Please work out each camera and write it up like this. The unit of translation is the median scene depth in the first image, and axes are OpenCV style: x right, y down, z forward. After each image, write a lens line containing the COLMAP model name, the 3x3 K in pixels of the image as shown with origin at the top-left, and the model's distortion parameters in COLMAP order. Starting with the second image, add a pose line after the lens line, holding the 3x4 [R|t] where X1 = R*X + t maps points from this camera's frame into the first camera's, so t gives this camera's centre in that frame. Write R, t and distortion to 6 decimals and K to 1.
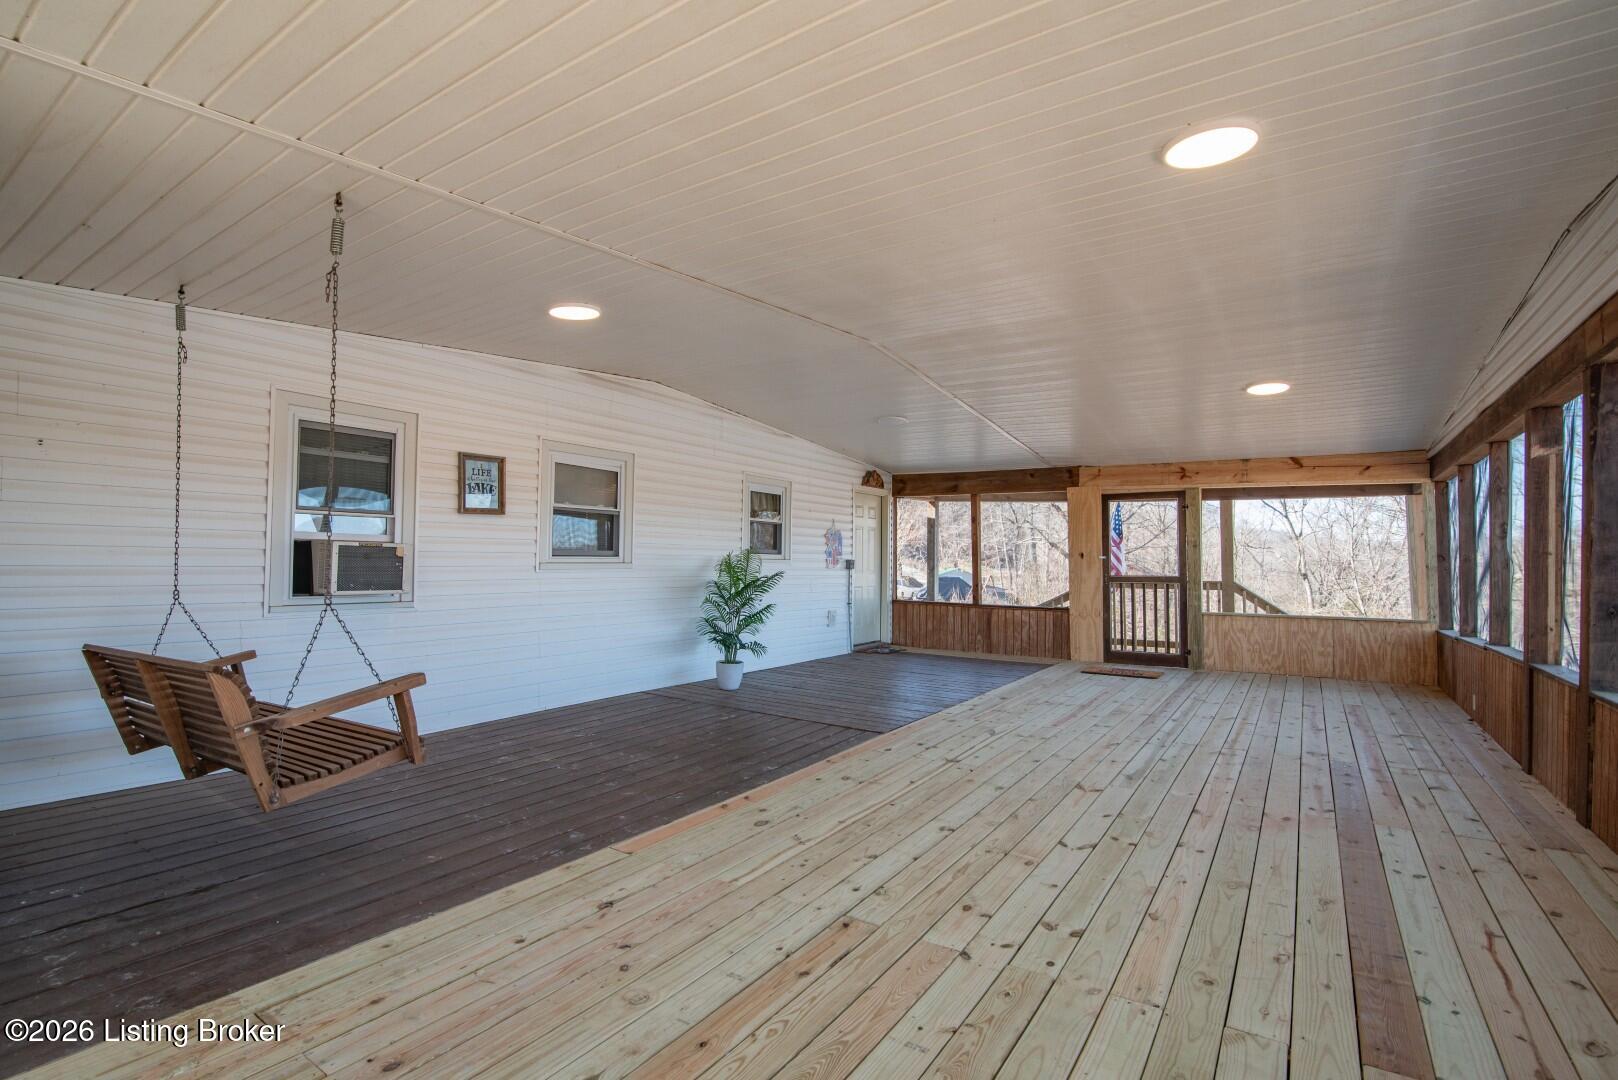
lens RADIAL K [[747.9, 0, 805.1], [0, 747.9, 545.2], [0, 0, 1]] dist [-0.019886, 0.000340]
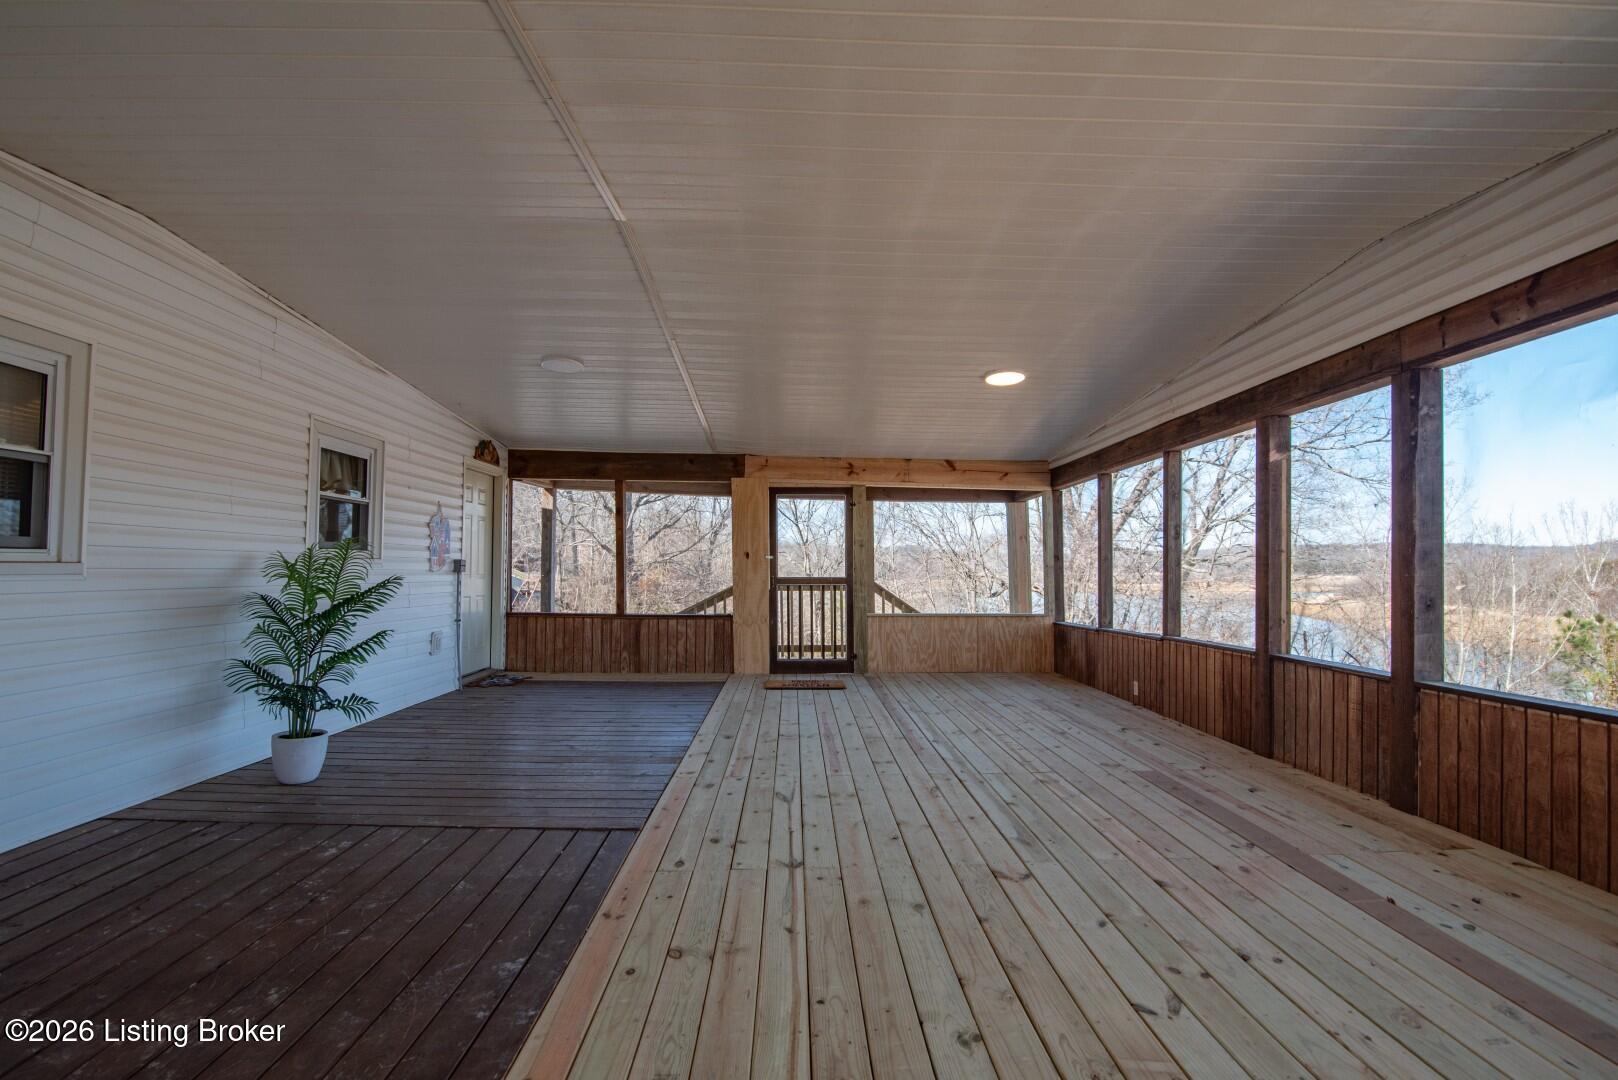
lens RADIAL K [[747.9, 0, 805.1], [0, 747.9, 545.2], [0, 0, 1]] dist [-0.019886, 0.000340]
pose [[0.817658, 0.012632, 0.575566, -0.092503], [-0.009999, 0.999920, -0.007740, 0.008929], [-0.575618, 0.000574, 0.817719, 0.252001]]
